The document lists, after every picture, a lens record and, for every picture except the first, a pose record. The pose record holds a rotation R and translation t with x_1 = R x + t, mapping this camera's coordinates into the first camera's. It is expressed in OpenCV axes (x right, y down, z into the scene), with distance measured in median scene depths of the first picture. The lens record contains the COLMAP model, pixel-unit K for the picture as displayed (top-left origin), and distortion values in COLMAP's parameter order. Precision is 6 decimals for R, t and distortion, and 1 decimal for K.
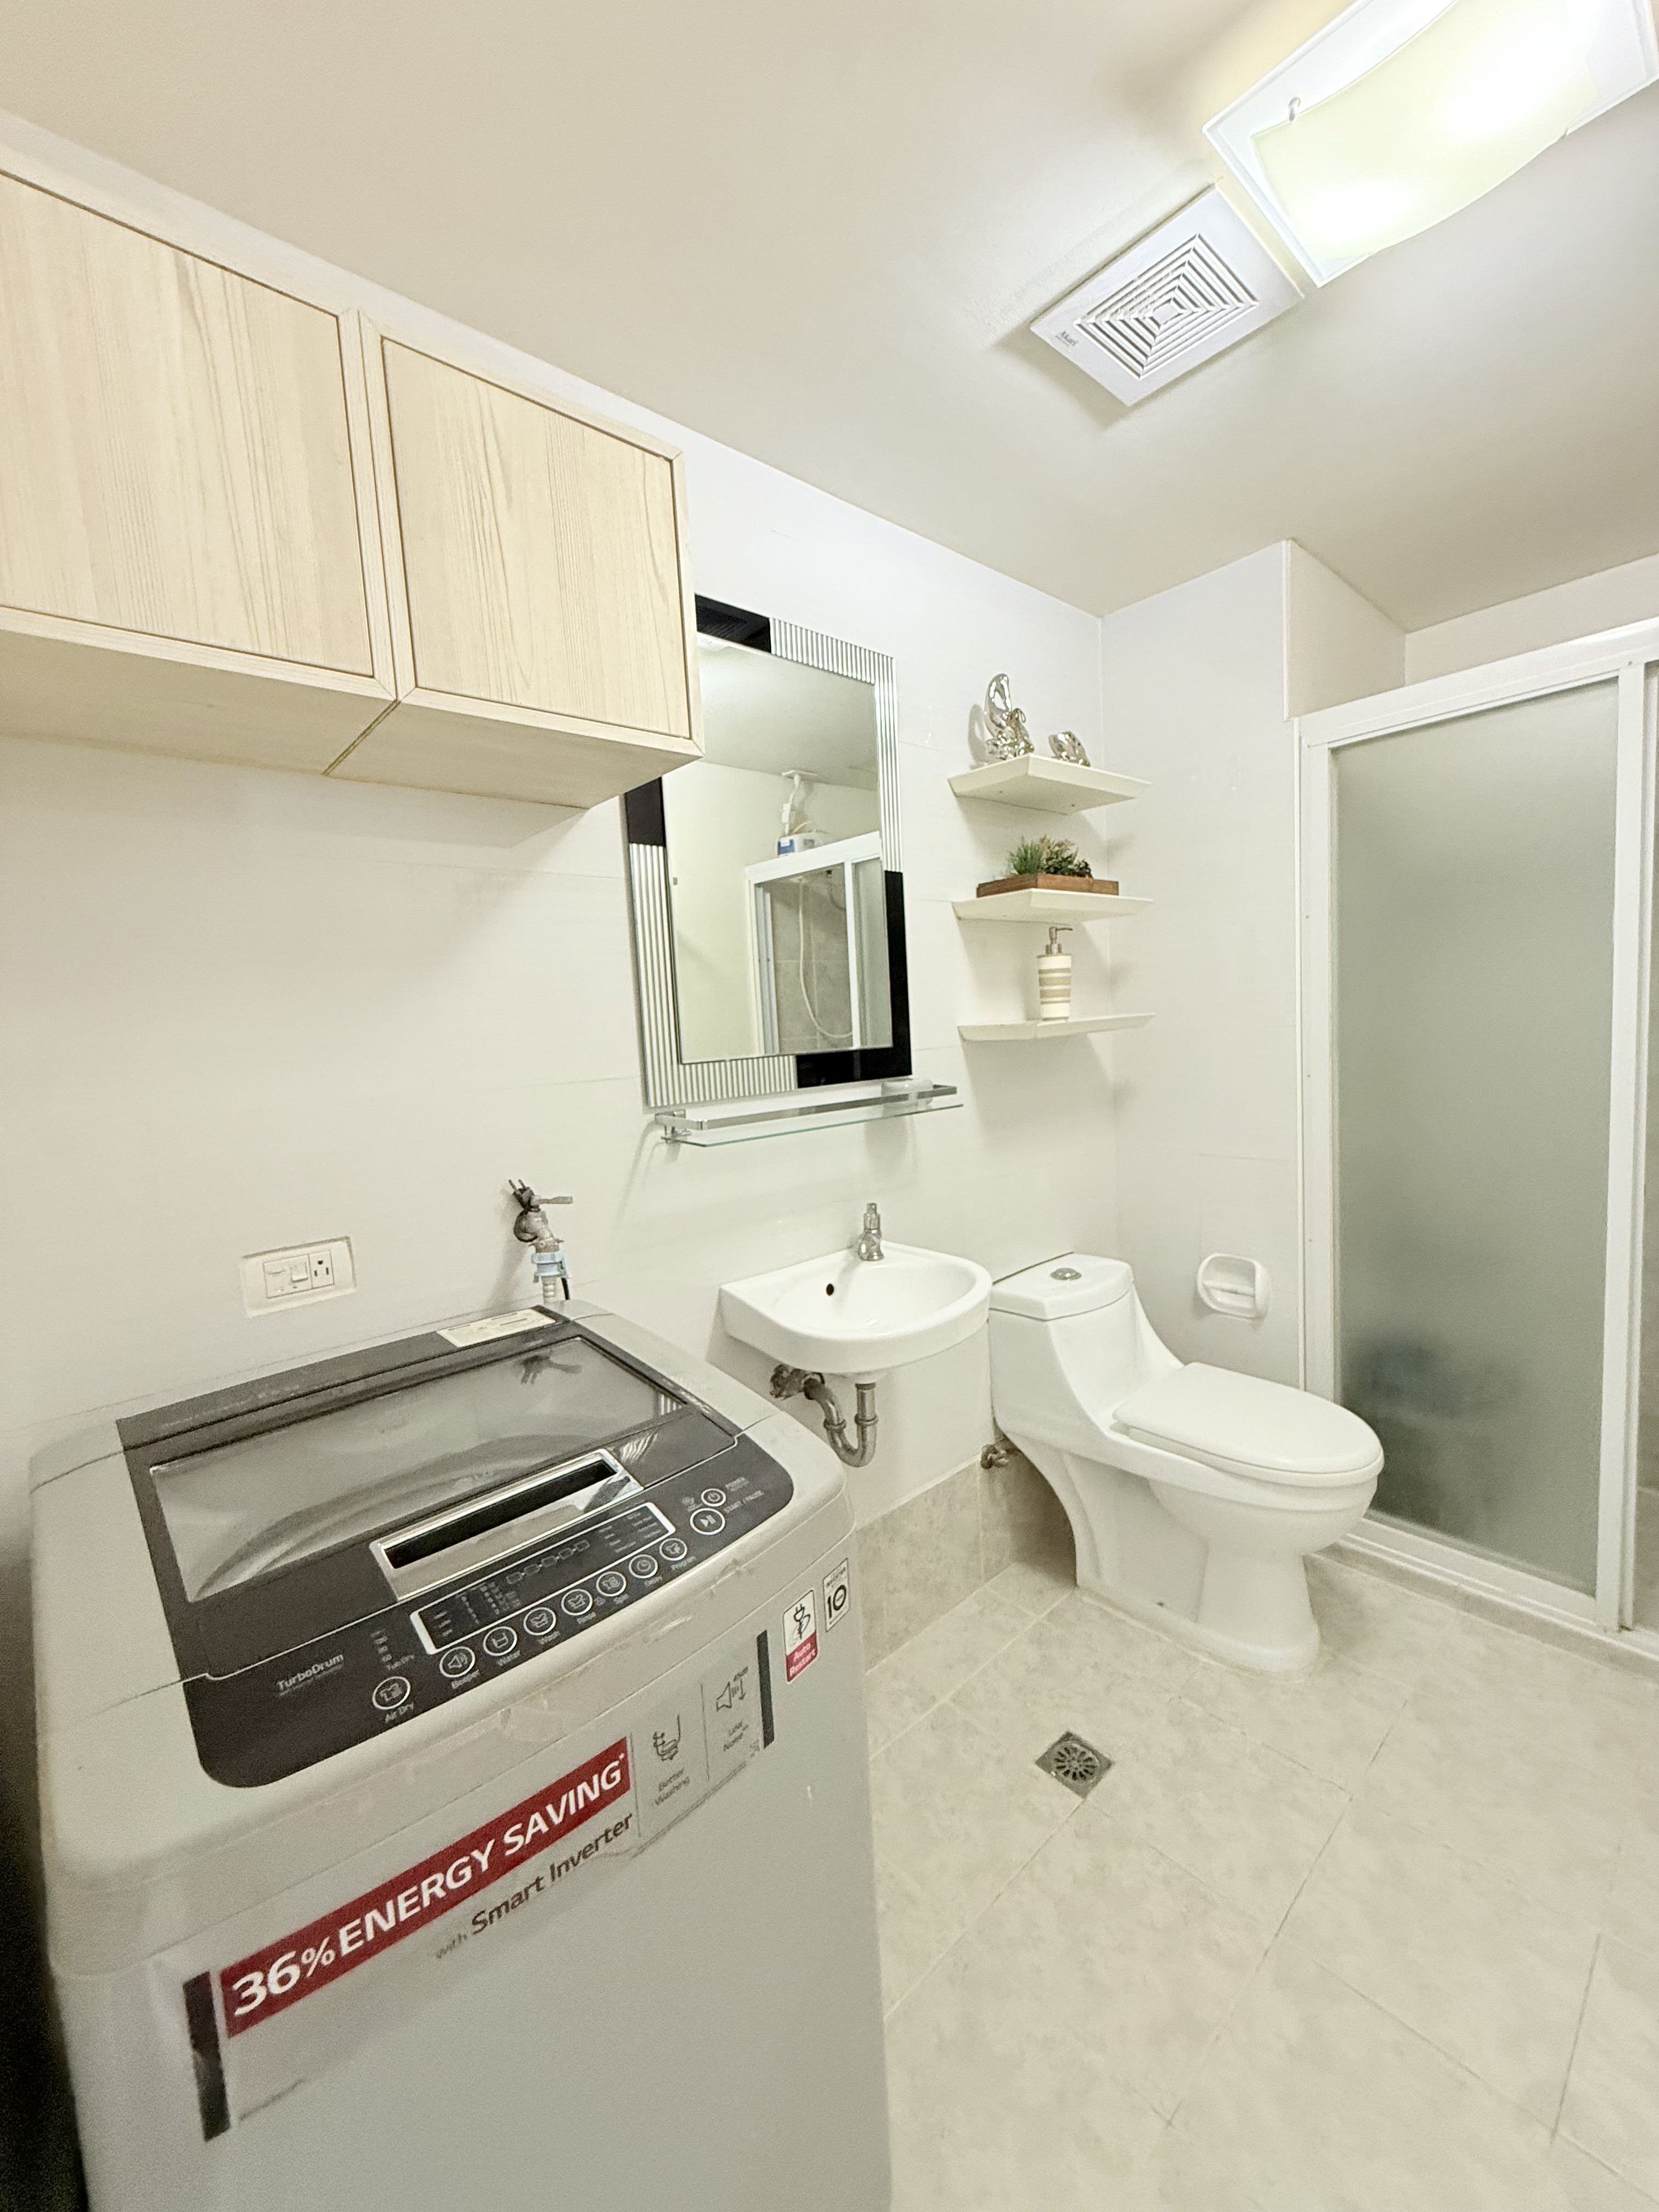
lens RADIAL K [[882.1, 0, 835.3], [0, 882.1, 1105.4], [0, 0, 1]] dist [-0.001192, 0.000215]
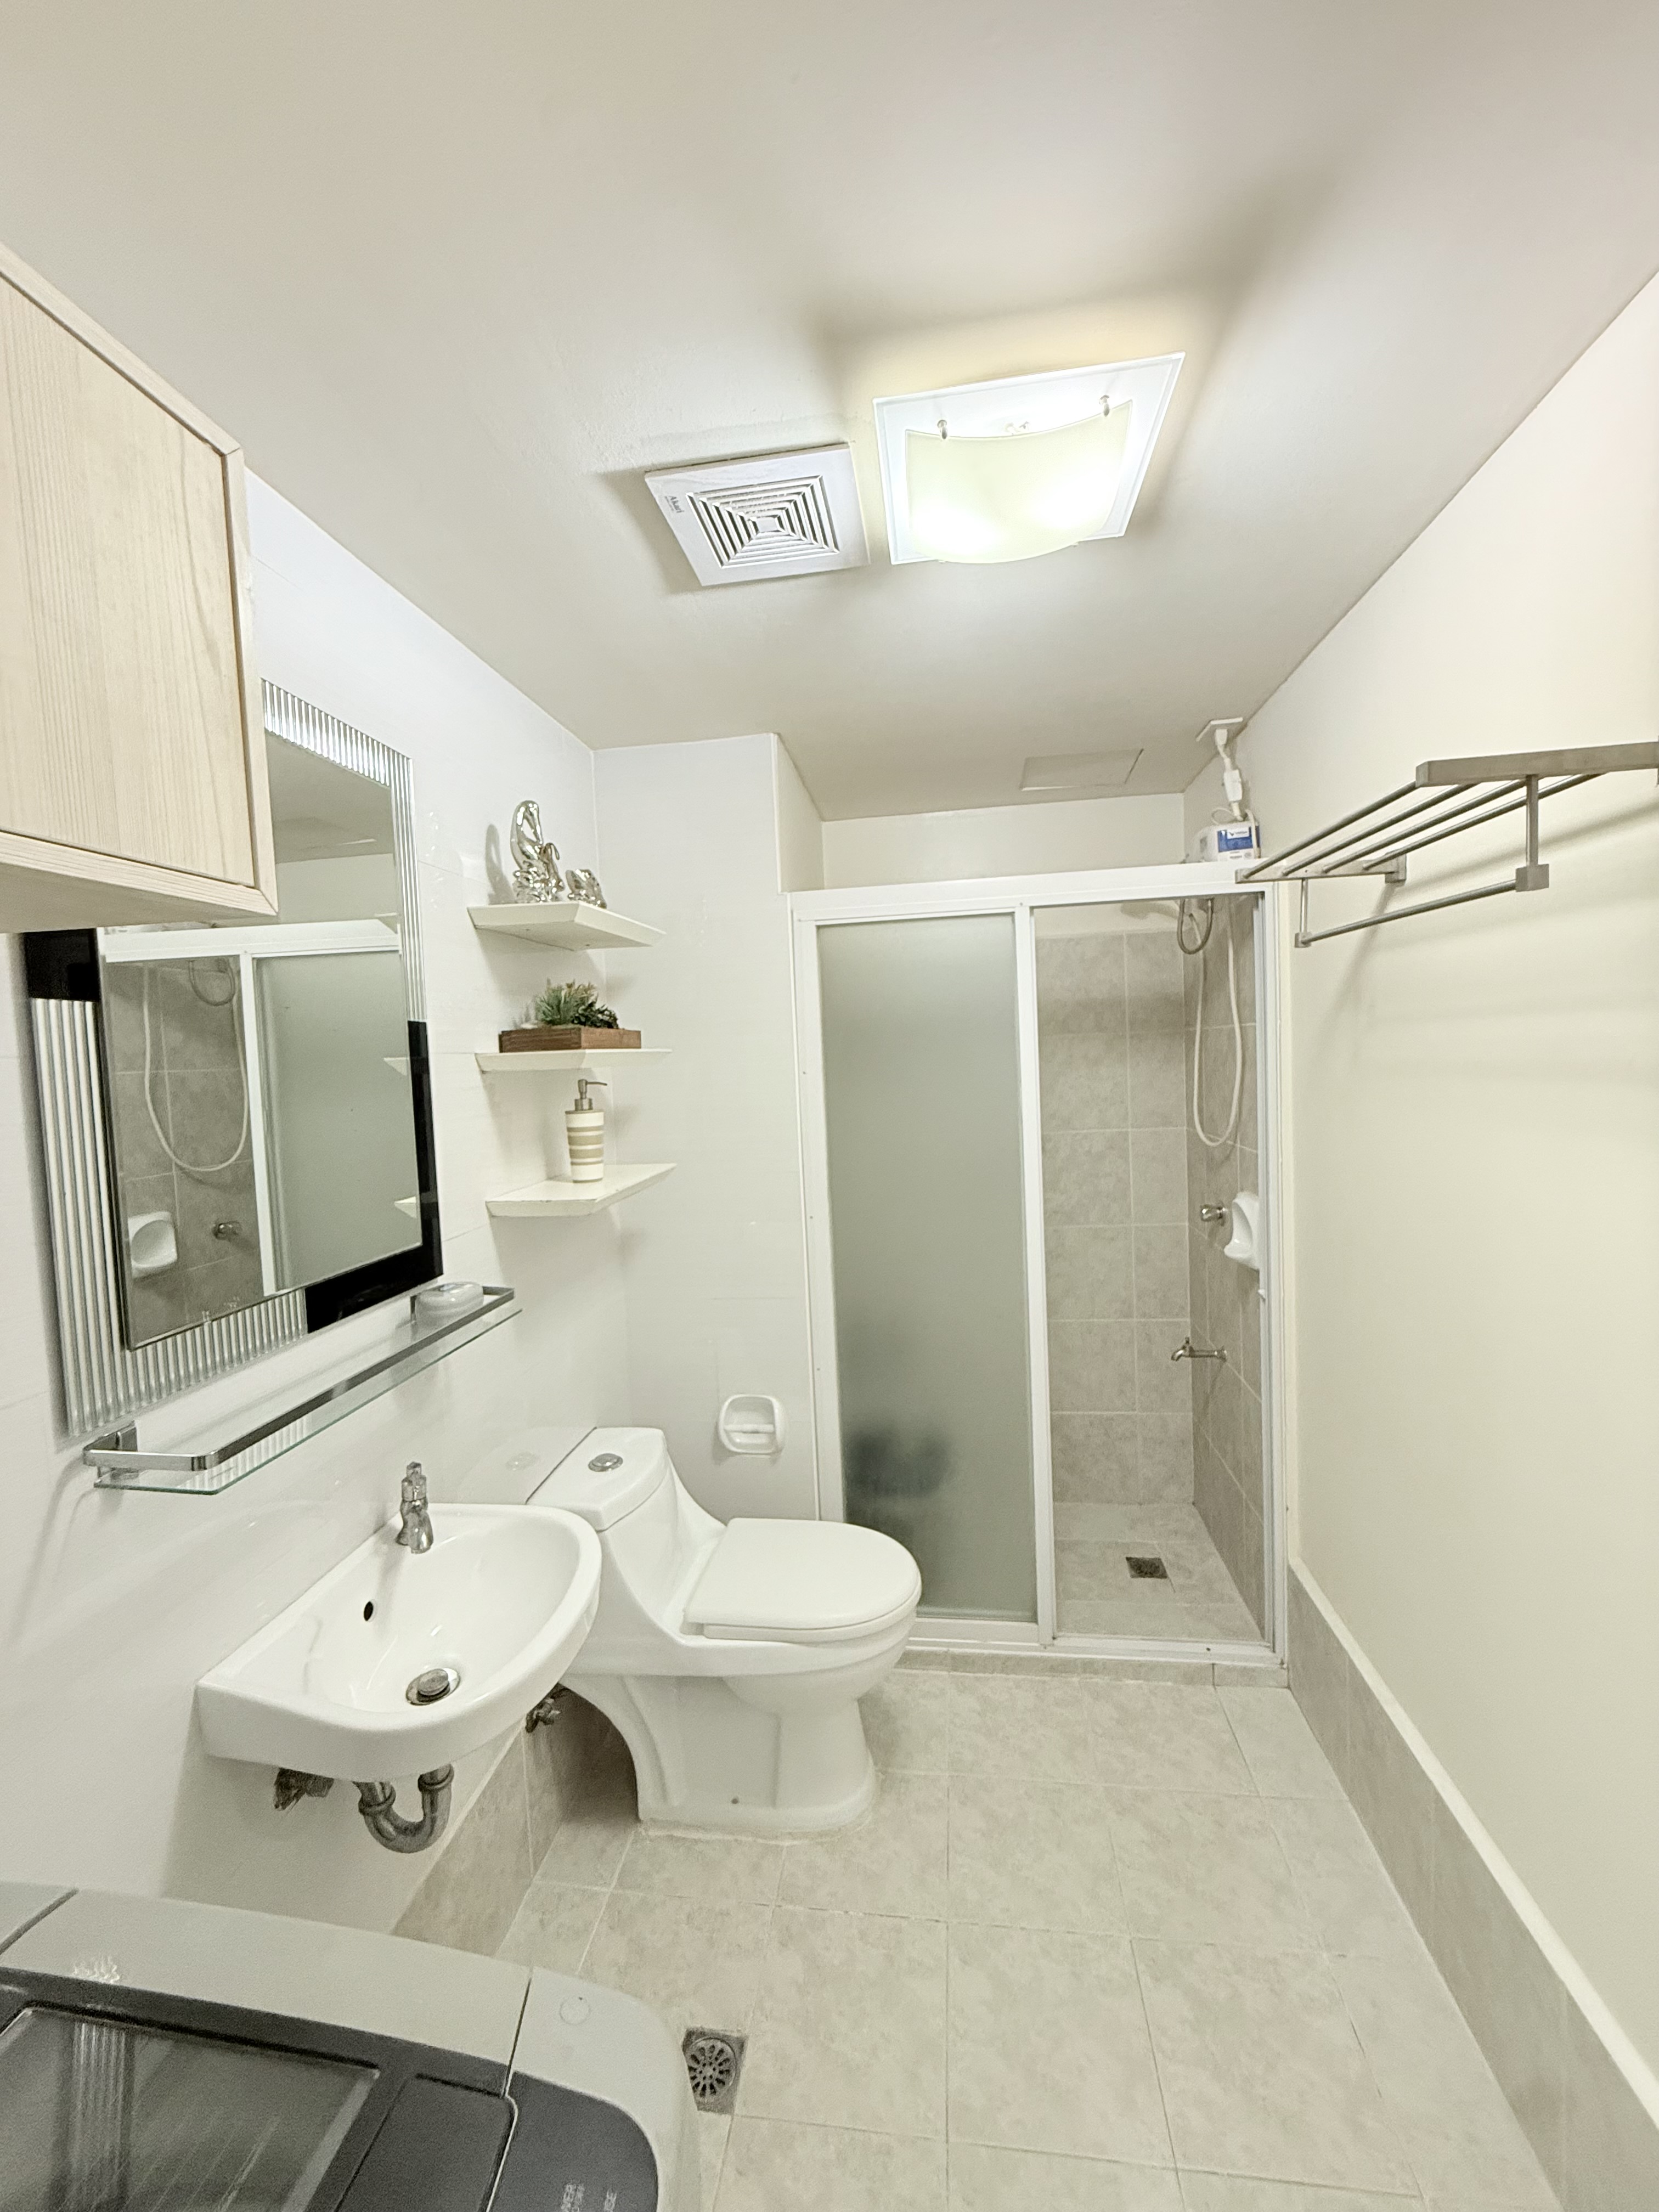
lens RADIAL K [[882.1, 0, 832.3], [0, 882.1, 1105.8], [0, 0, 1]] dist [-0.001192, 0.000215]
pose [[0.761103, -0.013256, 0.648495, -0.157074], [0.062283, 0.996665, -0.052725, -0.121946], [-0.645634, 0.080519, 0.759390, 0.163524]]
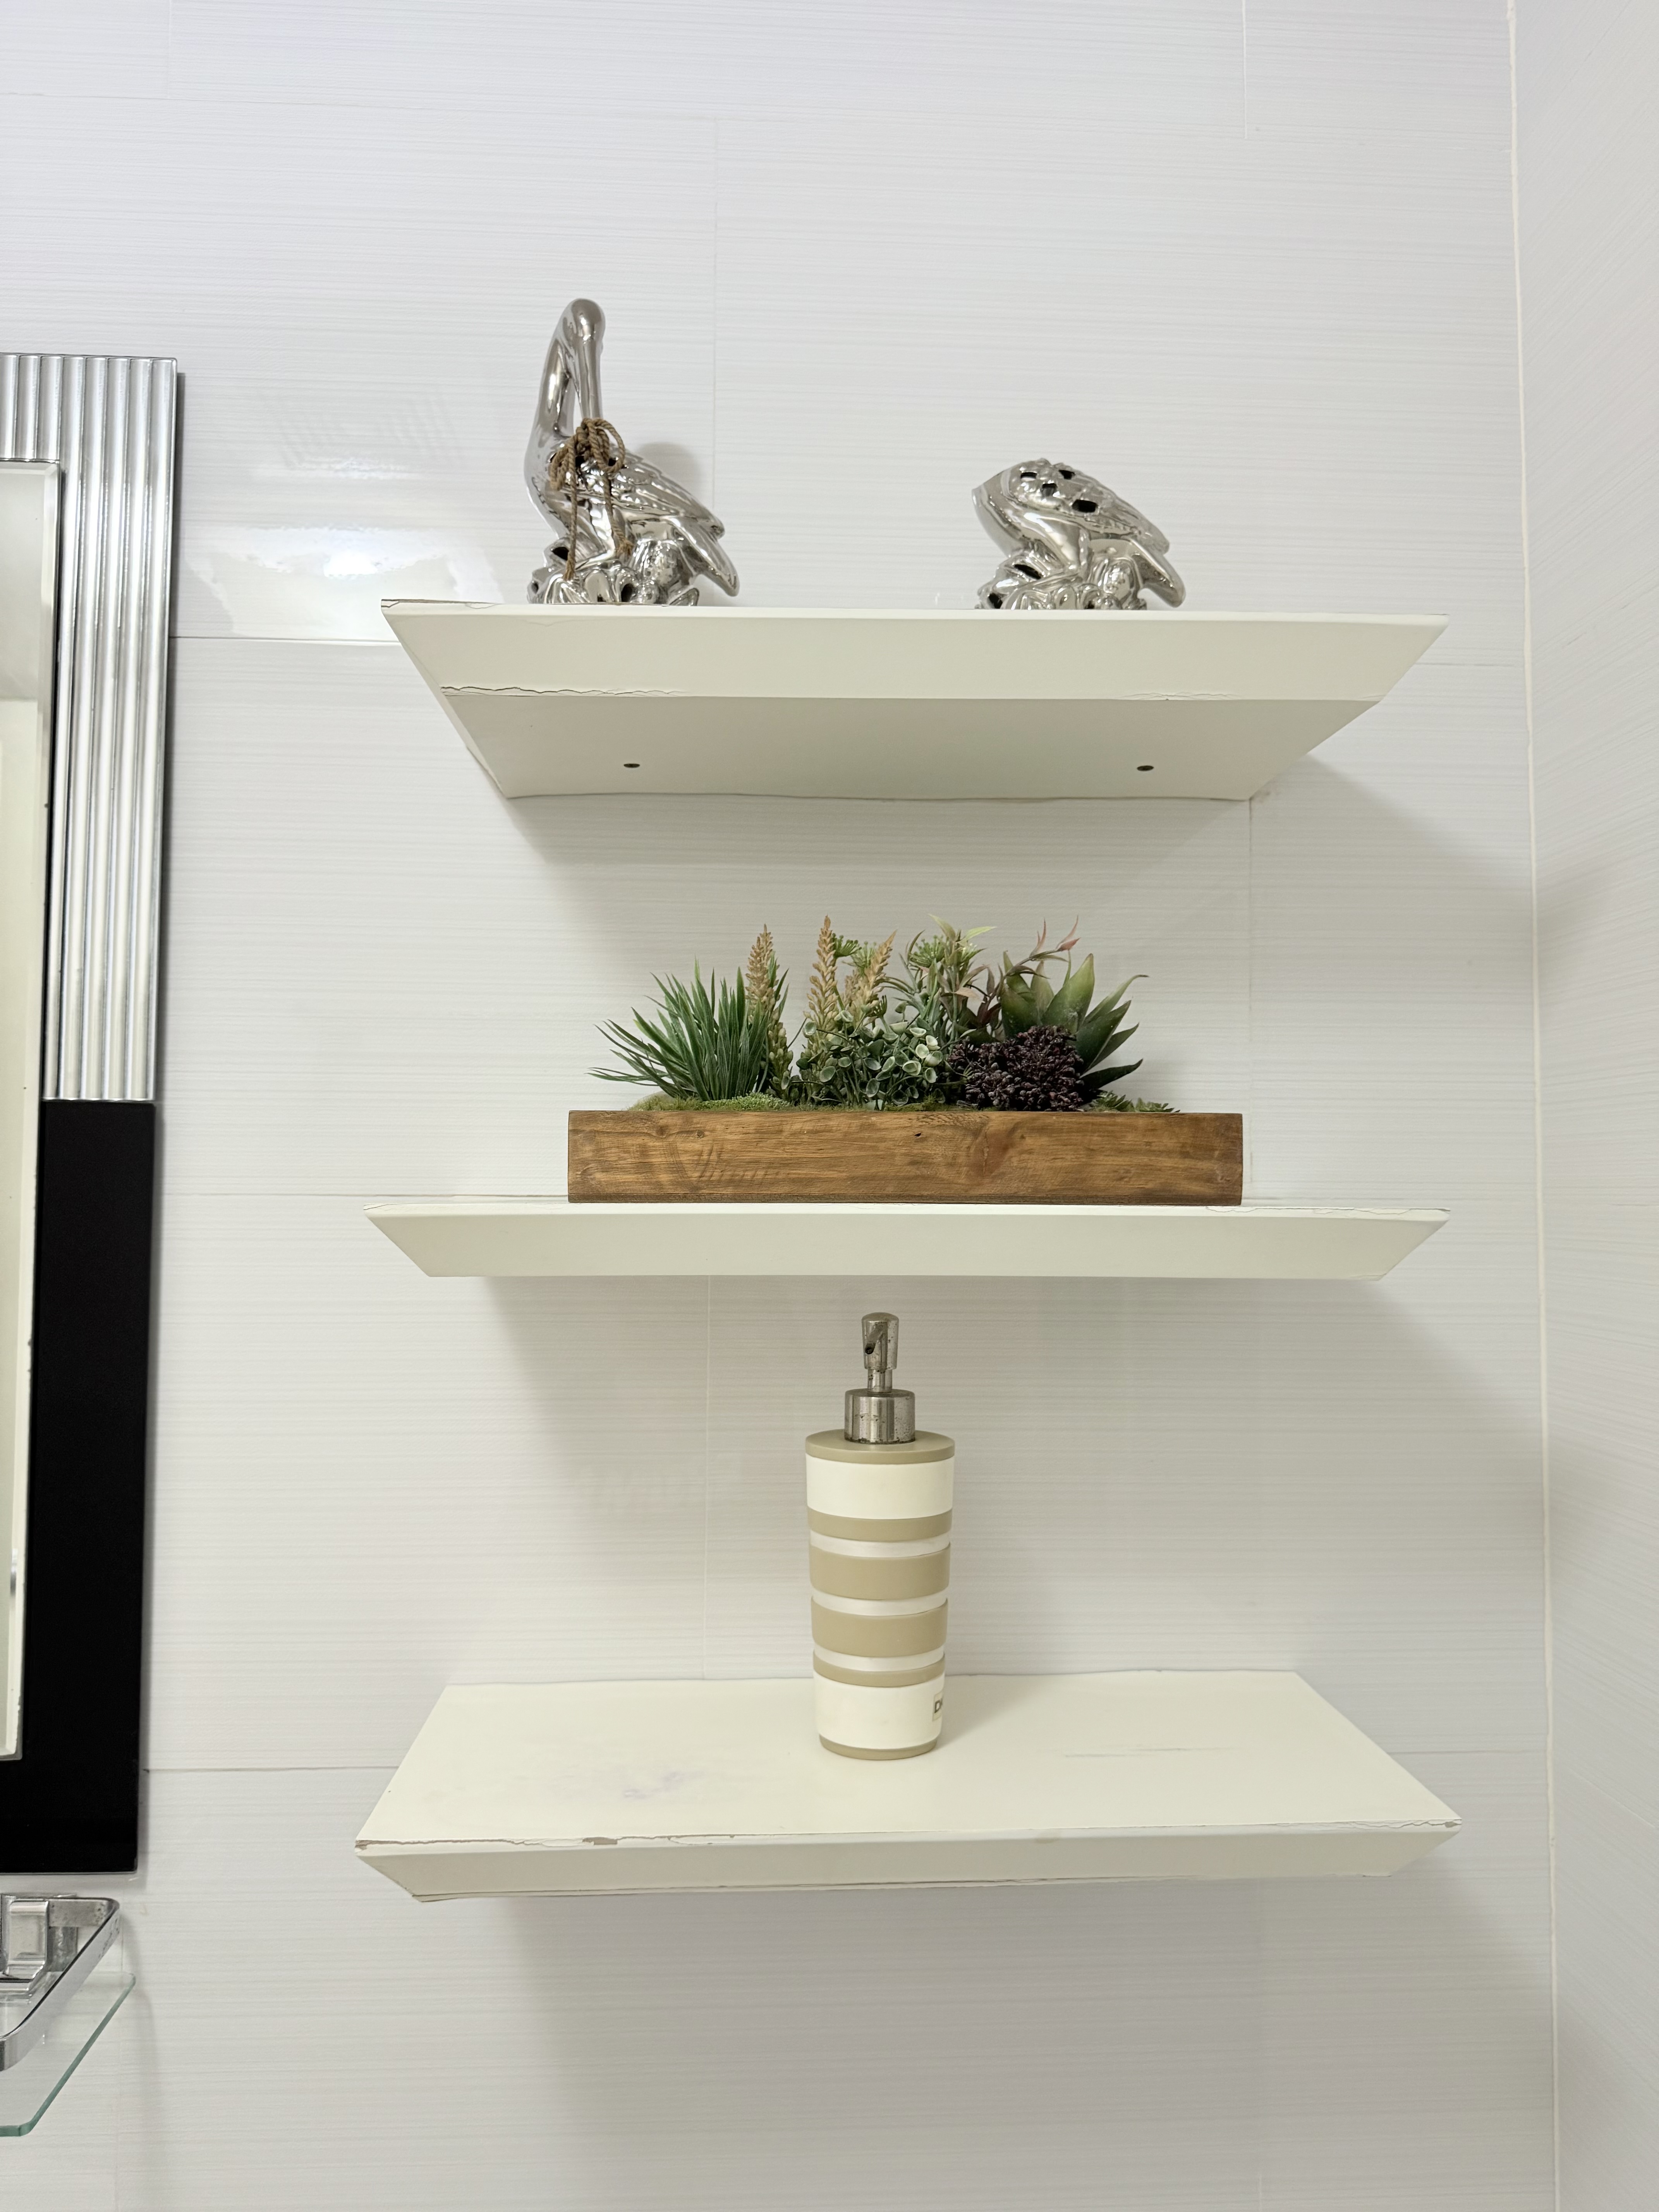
lens RADIAL K [[1566.1, 0, 822.5], [0, 1566.1, 1105.5], [0, 0, 1]] dist [0.045583, -0.064155]
pose [[0.779830, 0.026121, -0.625447, 0.524694], [-0.108421, 0.989665, -0.093851, -0.236267], [0.616531, 0.140999, 0.774602, 0.736609]]
